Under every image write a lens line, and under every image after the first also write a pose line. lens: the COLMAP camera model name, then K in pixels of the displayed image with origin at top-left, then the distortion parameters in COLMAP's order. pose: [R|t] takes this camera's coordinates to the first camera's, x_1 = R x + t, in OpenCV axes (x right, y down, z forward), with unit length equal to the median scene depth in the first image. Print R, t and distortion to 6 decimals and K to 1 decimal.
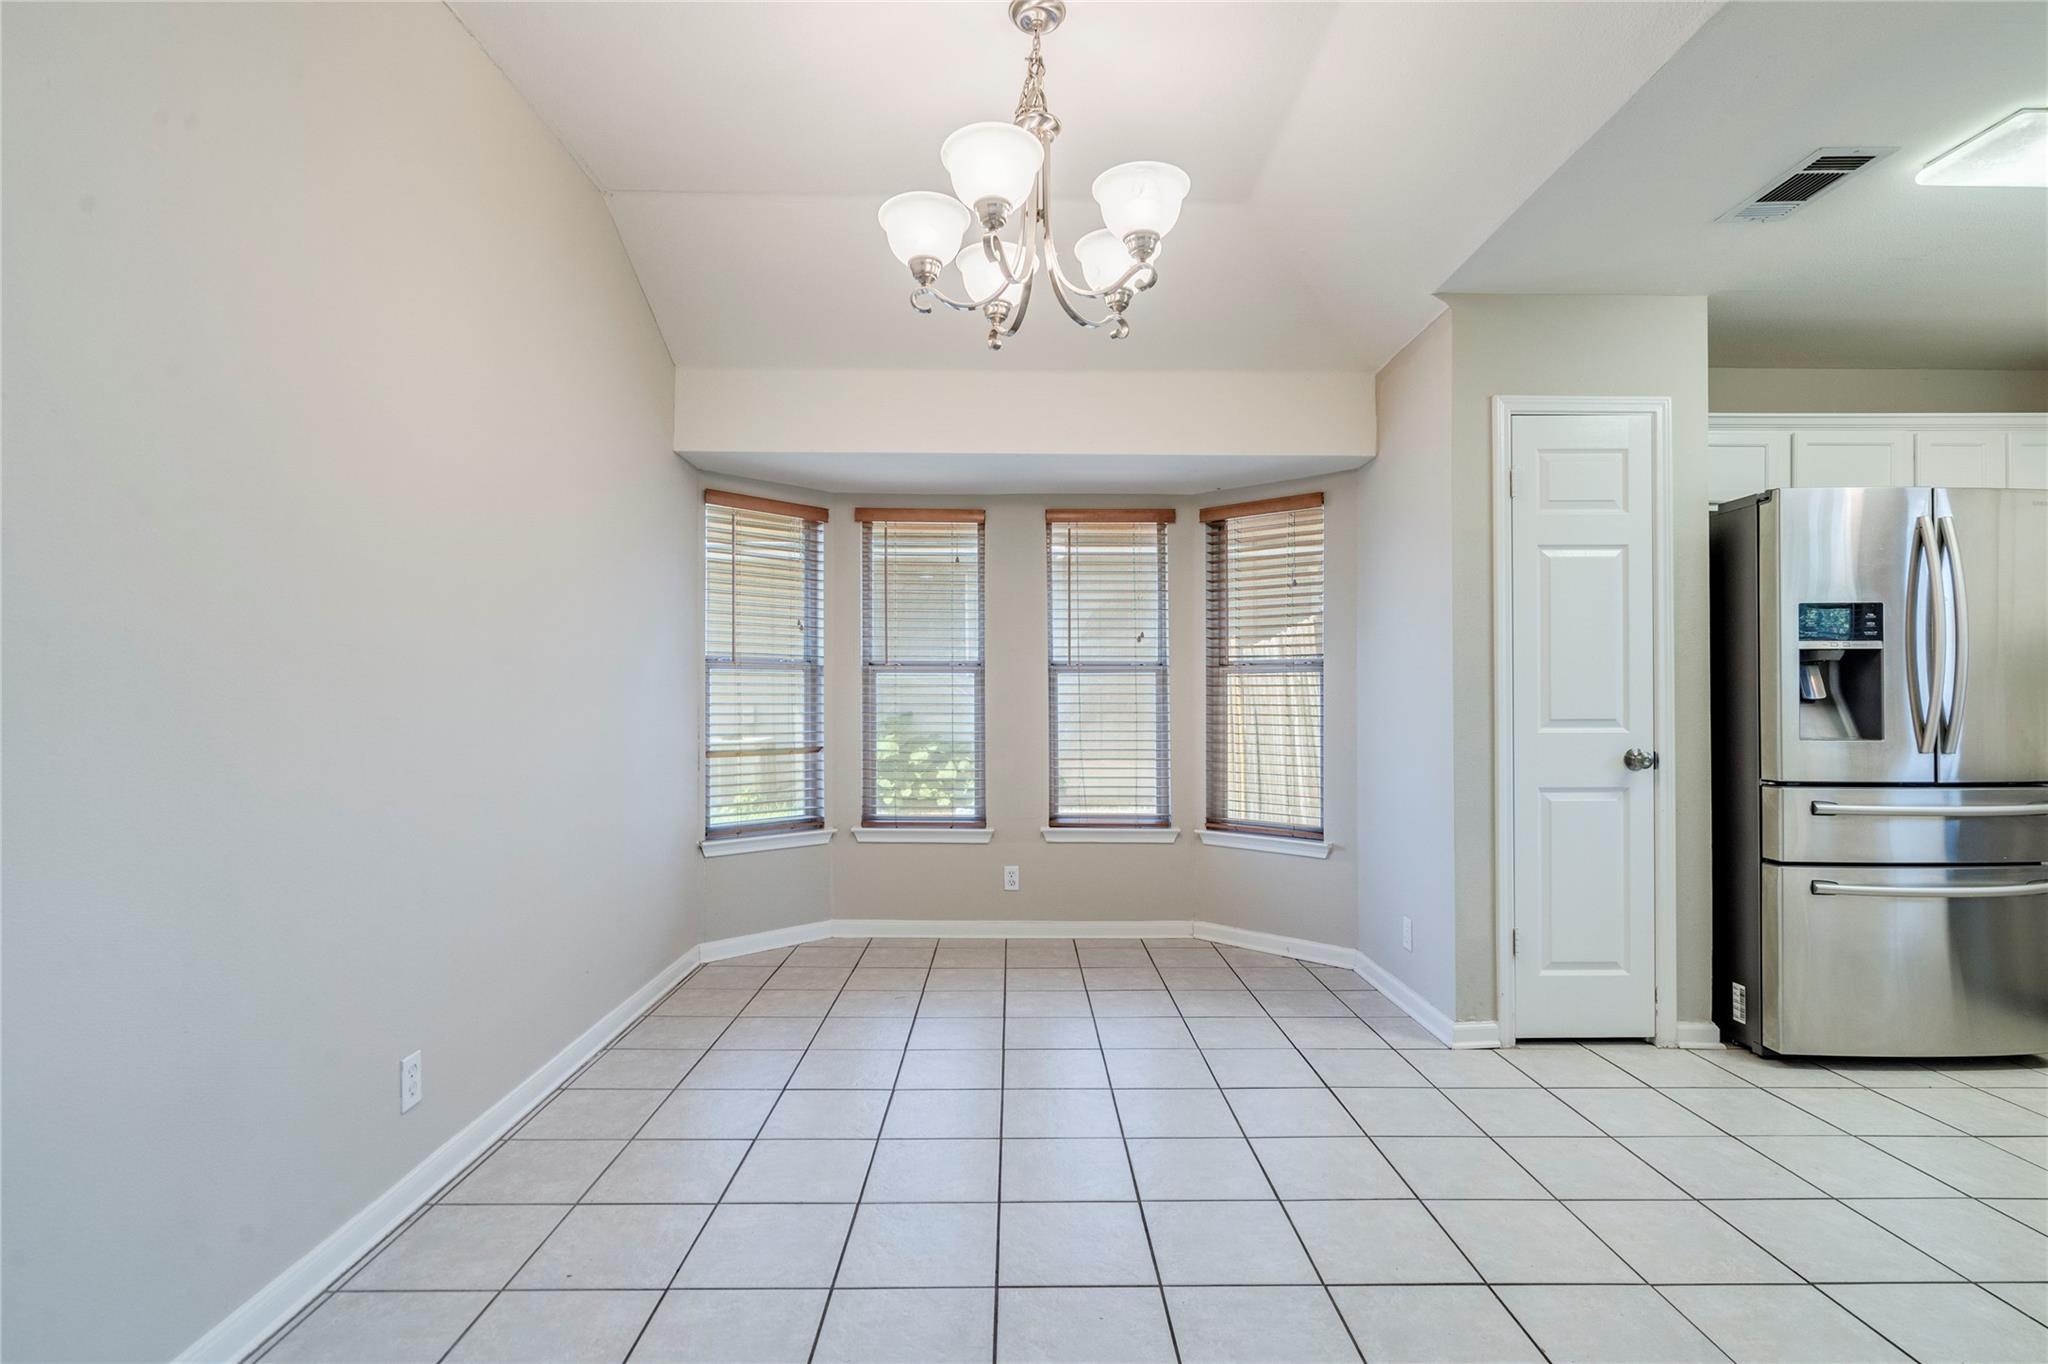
lens RADIAL K [[975.3, 0, 1006.6], [0, 975.3, 676.9], [0, 0, 1]] dist [-0.009894, 0.004672]
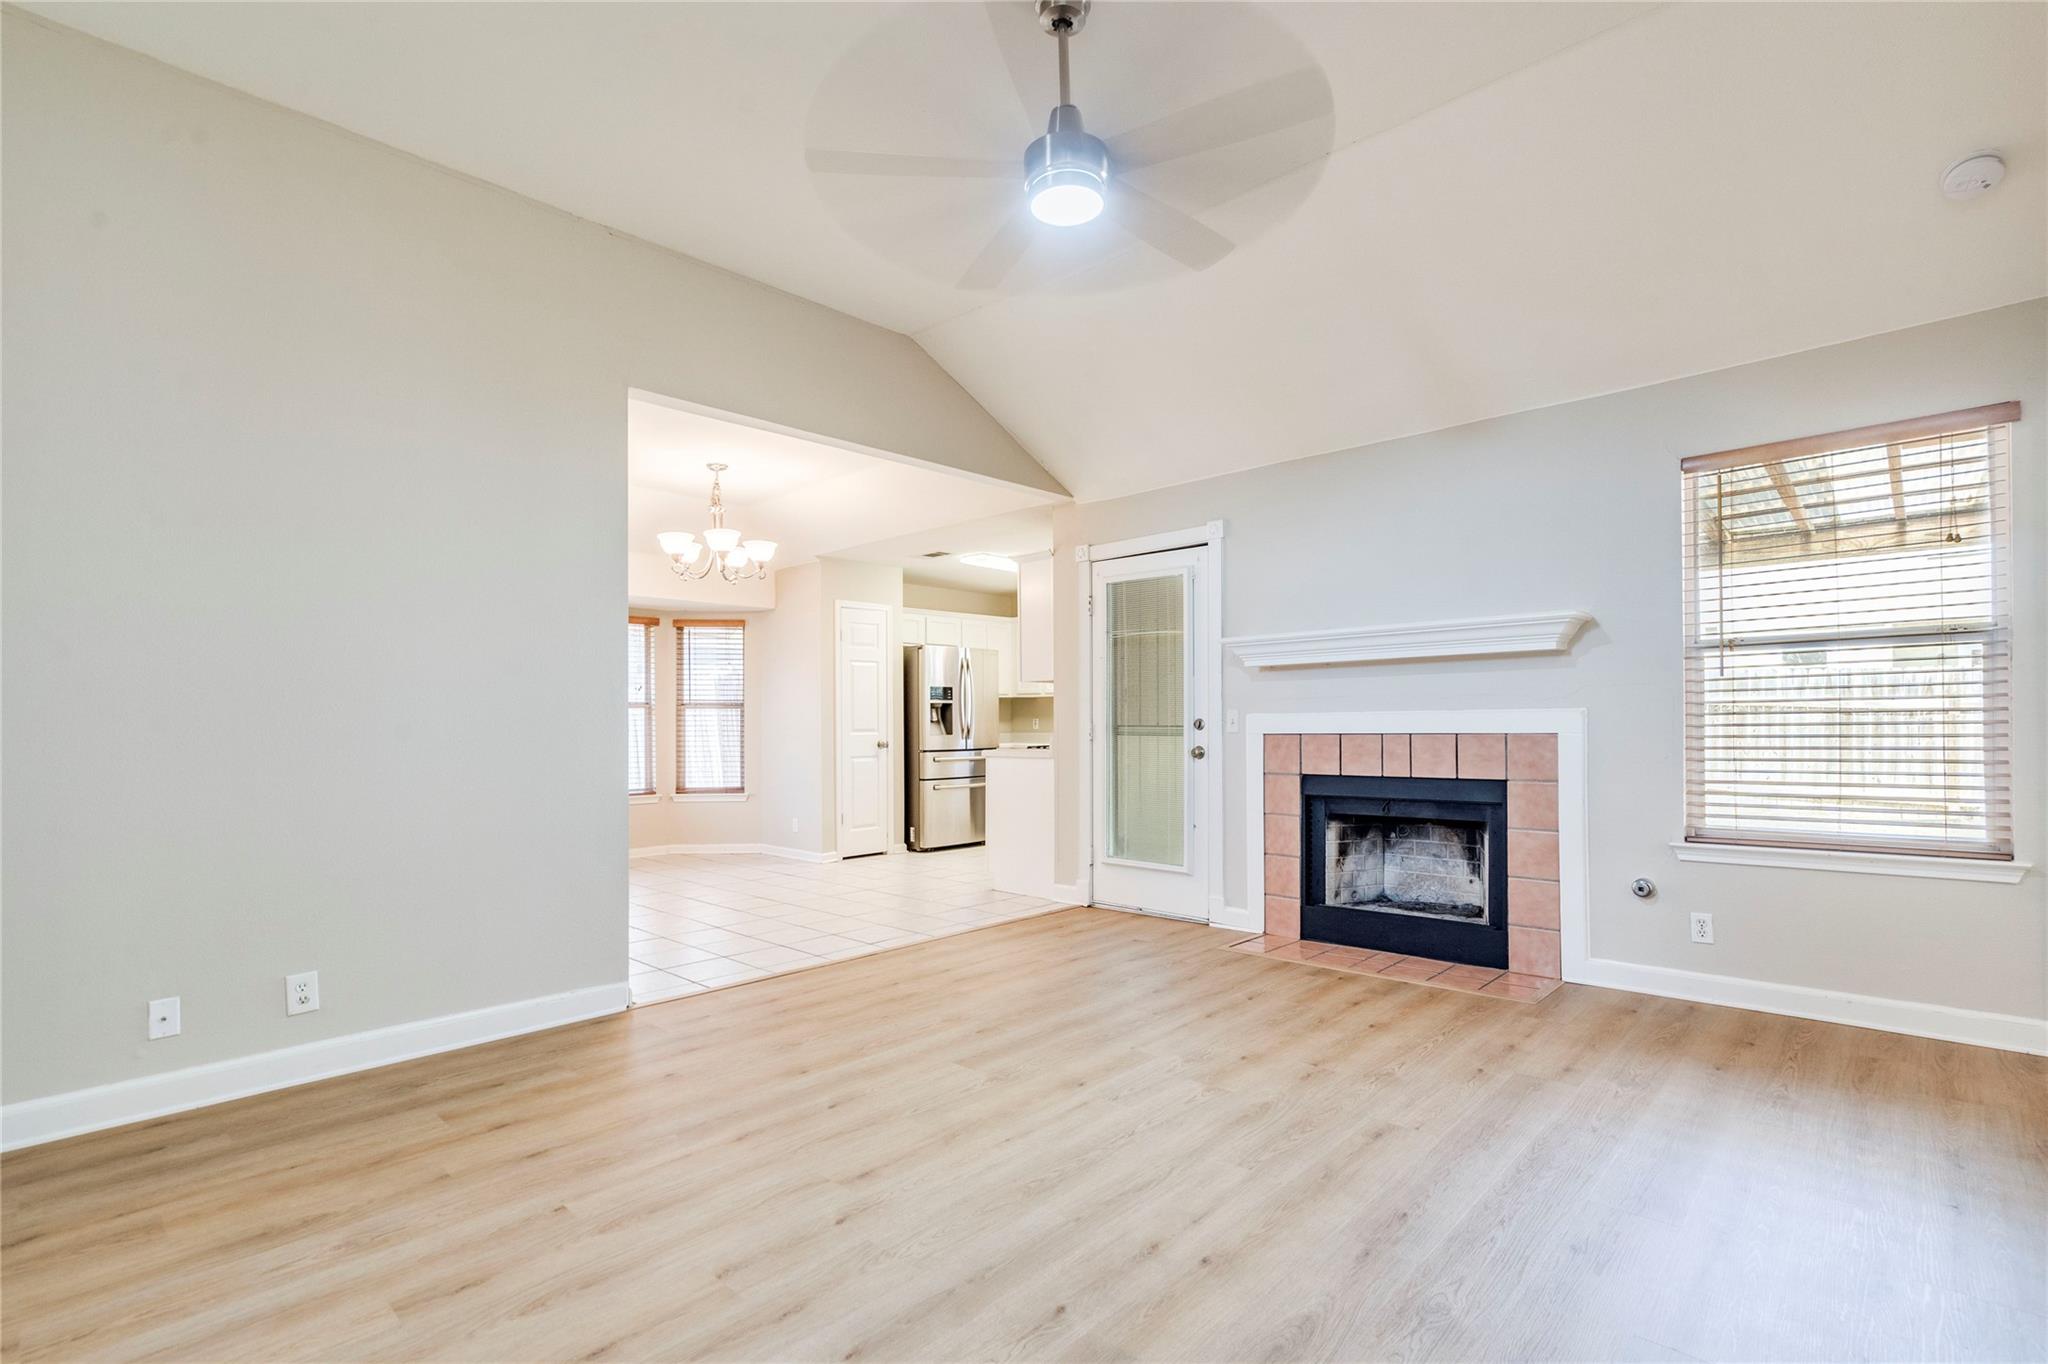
lens RADIAL K [[939.4, 0, 1043.3], [0, 939.4, 720.4], [0, 0, 1]] dist [-0.008174, 0.000282]
pose [[0.669906, -0.005384, 0.742426, -0.910127], [-0.007326, 0.999877, 0.013861, -0.017134], [-0.742410, -0.014724, 0.669784, -0.984514]]
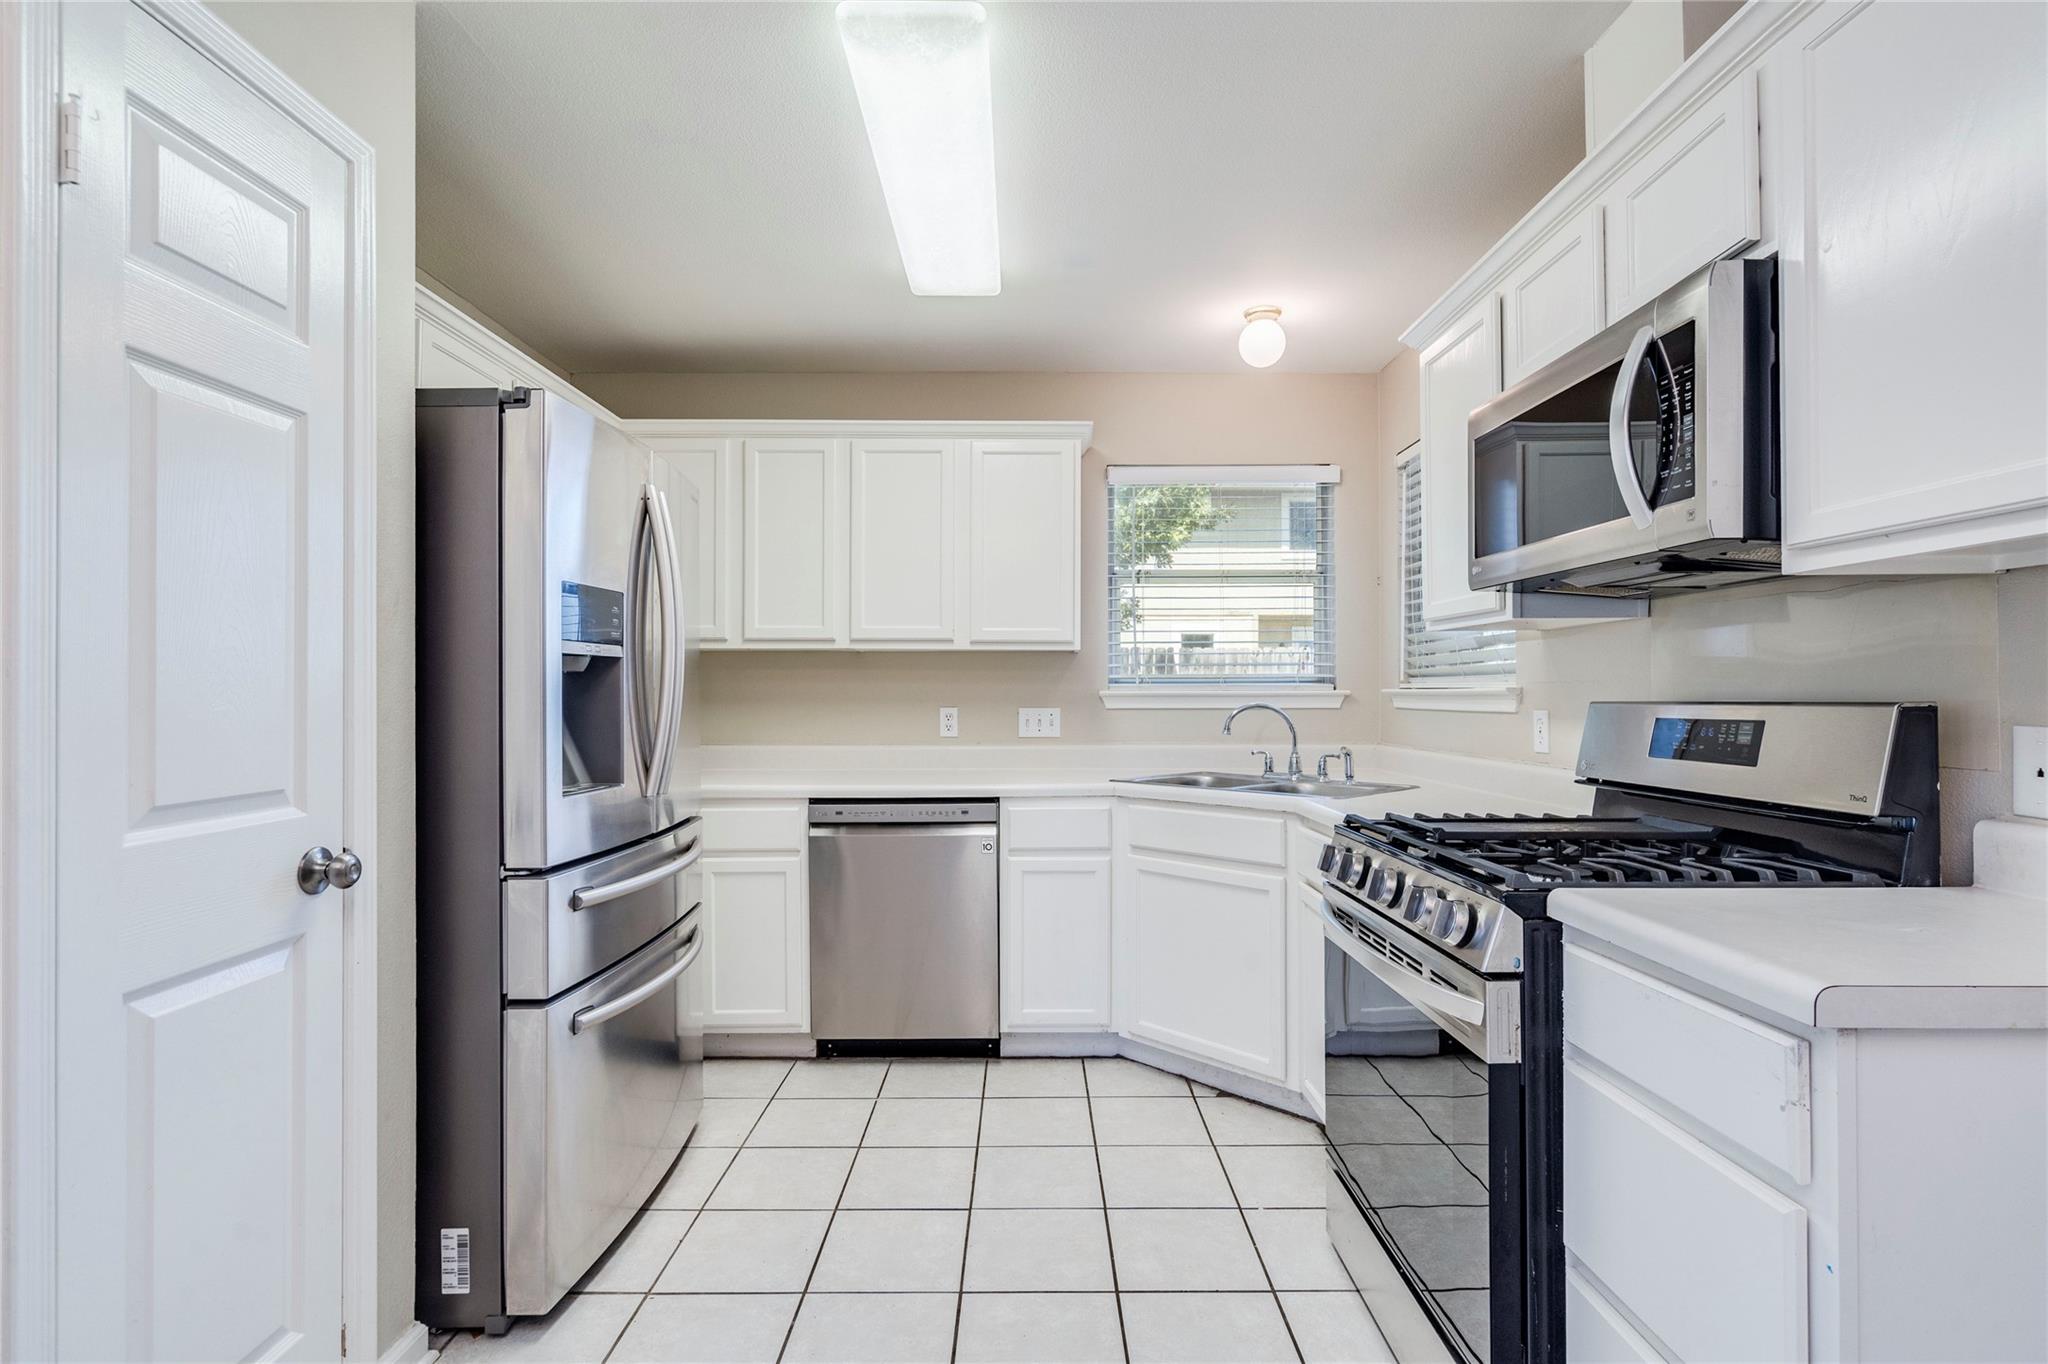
lens RADIAL K [[975.3, 0, 1045.9], [0, 975.3, 691.1], [0, 0, 1]] dist [-0.009894, 0.004672]
pose [[-0.012897, 0.000270, 0.999917, 0.168167], [-0.022578, 0.999745, -0.000561, -0.010196], [-0.999662, -0.022584, -0.012887, 0.647815]]
